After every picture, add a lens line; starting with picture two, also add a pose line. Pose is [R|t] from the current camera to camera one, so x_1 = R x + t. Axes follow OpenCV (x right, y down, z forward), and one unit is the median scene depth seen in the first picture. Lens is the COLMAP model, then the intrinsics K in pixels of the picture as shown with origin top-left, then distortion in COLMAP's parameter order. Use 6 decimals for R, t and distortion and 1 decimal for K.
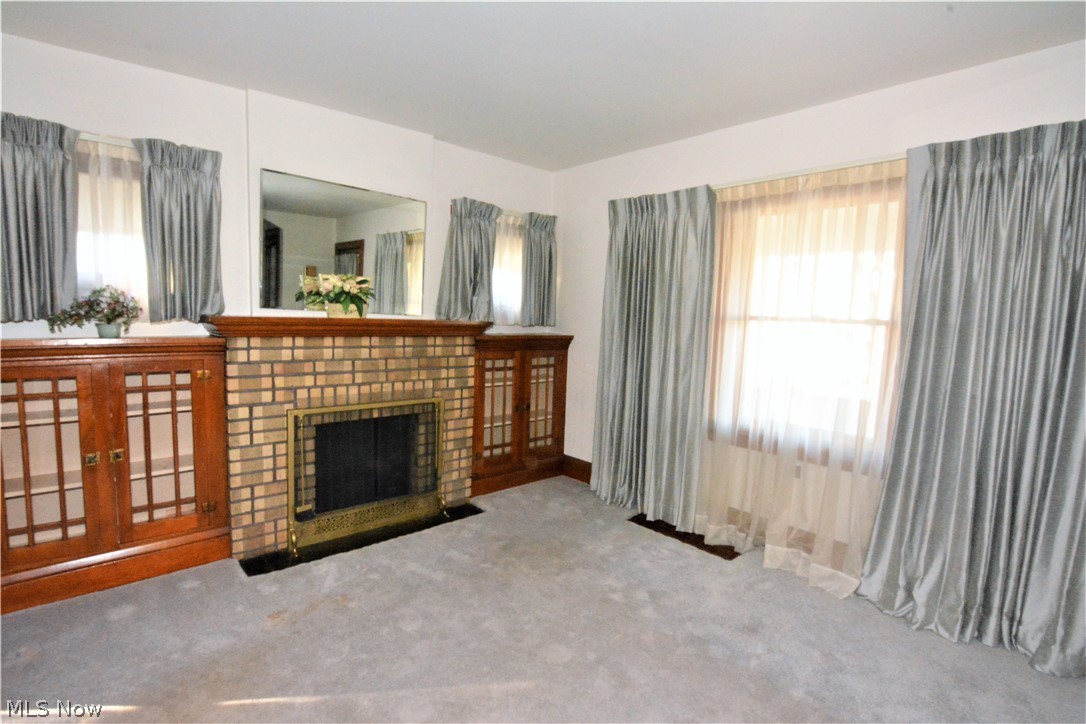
lens RADIAL K [[529.6, 0, 544.4], [0, 529.6, 364.3], [0, 0, 1]] dist [-0.016732, -0.006160]
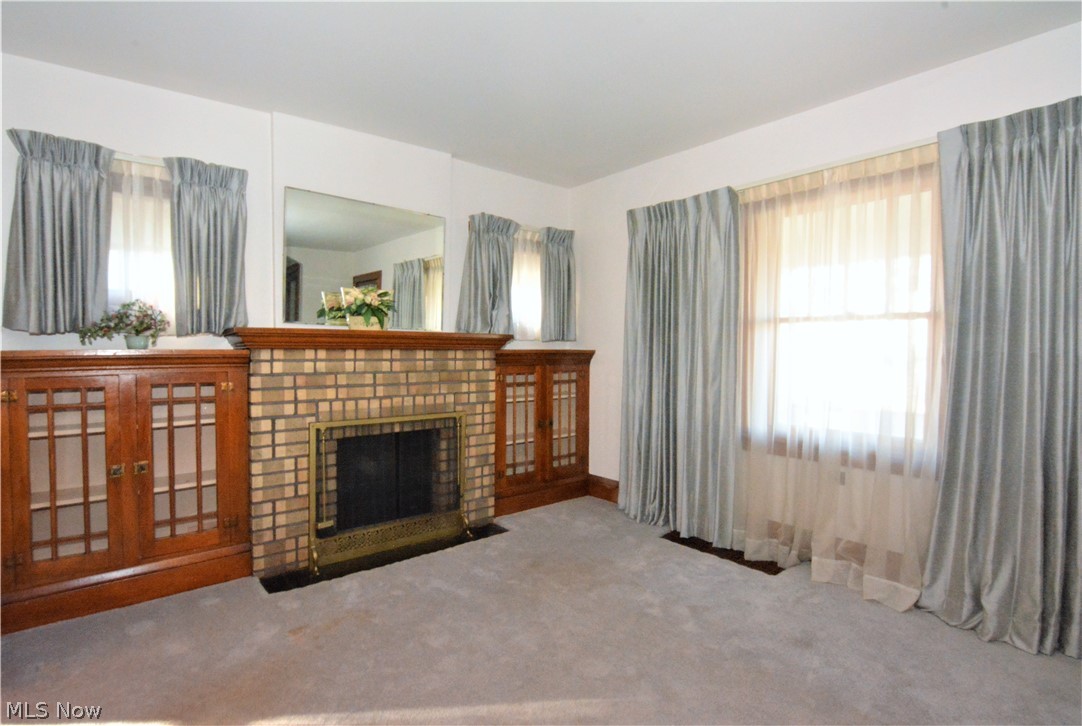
lens RADIAL K [[538.0, 0, 534.5], [0, 538.0, 363.6], [0, 0, 1]] dist [-0.018810, -0.004798]
pose [[0.998481, -0.027934, -0.047495, -0.016011], [0.024490, 0.997132, -0.071605, 0.059832], [0.049359, 0.070333, 0.996302, 0.013352]]
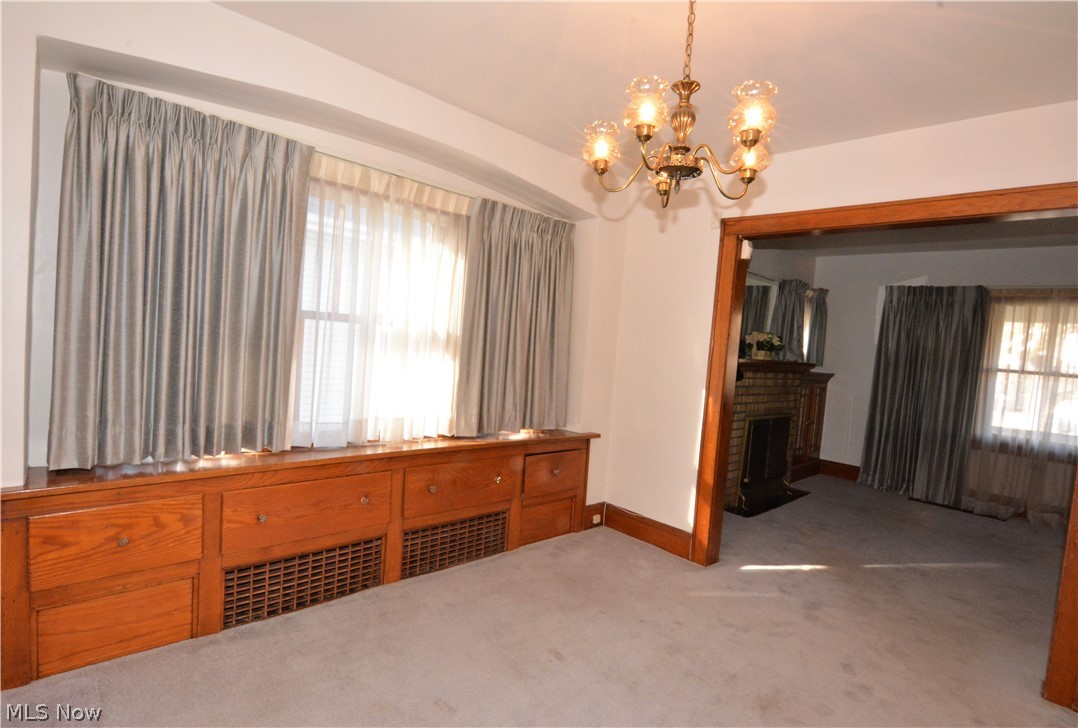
lens RADIAL K [[536.0, 0, 520.6], [0, 536.0, 364.8], [0, 0, 1]] dist [-0.018810, -0.004798]
pose [[0.998739, 0.046806, 0.018130, -1.245922], [-0.046007, 0.998048, -0.042238, 0.030433], [-0.020071, 0.041351, 0.998943, -0.614390]]
